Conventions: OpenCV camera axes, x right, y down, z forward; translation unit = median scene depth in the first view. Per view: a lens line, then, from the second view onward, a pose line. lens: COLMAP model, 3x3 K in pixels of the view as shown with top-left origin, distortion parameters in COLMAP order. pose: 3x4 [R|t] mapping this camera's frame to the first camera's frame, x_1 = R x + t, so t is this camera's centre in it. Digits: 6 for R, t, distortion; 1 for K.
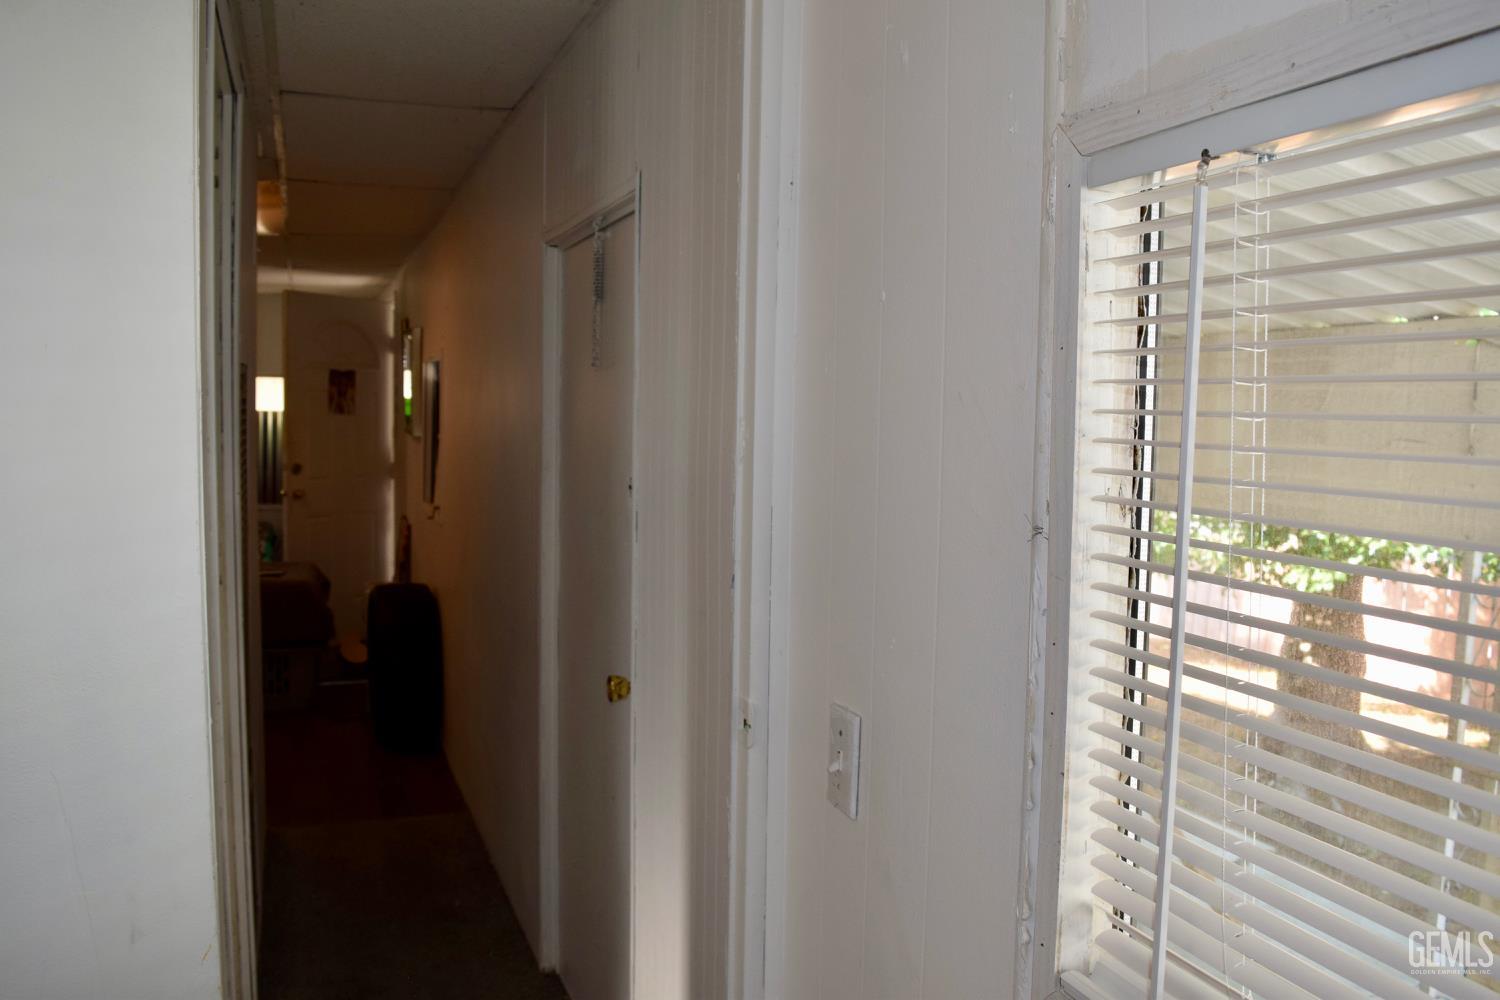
lens RADIAL K [[1158.9, 0, 750.0], [0, 1158.9, 500.0], [0, 0, 1]] dist [-0.111385, 0.001528]
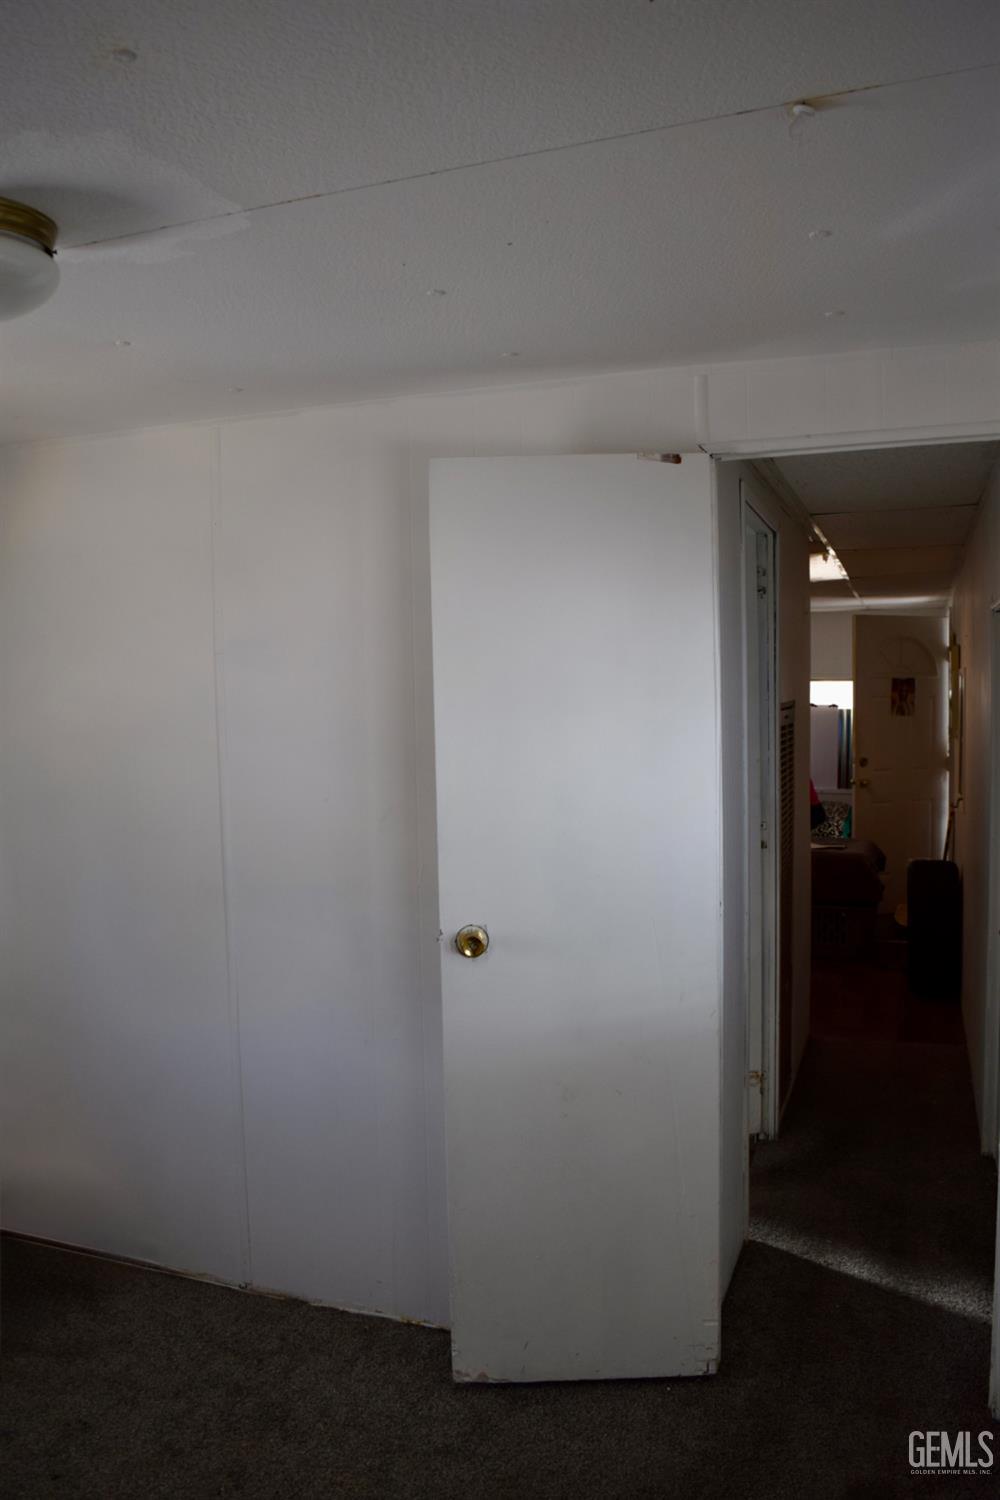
lens RADIAL K [[1158.9, 0, 500.0], [0, 1158.9, 750.0], [0, 0, 1]] dist [-0.111385, 0.001528]
pose [[0.750487, 0.004985, -0.660867, 0.110376], [-0.022729, 0.999575, -0.018271, -0.008757], [0.660495, 0.028733, 0.750281, -0.158271]]
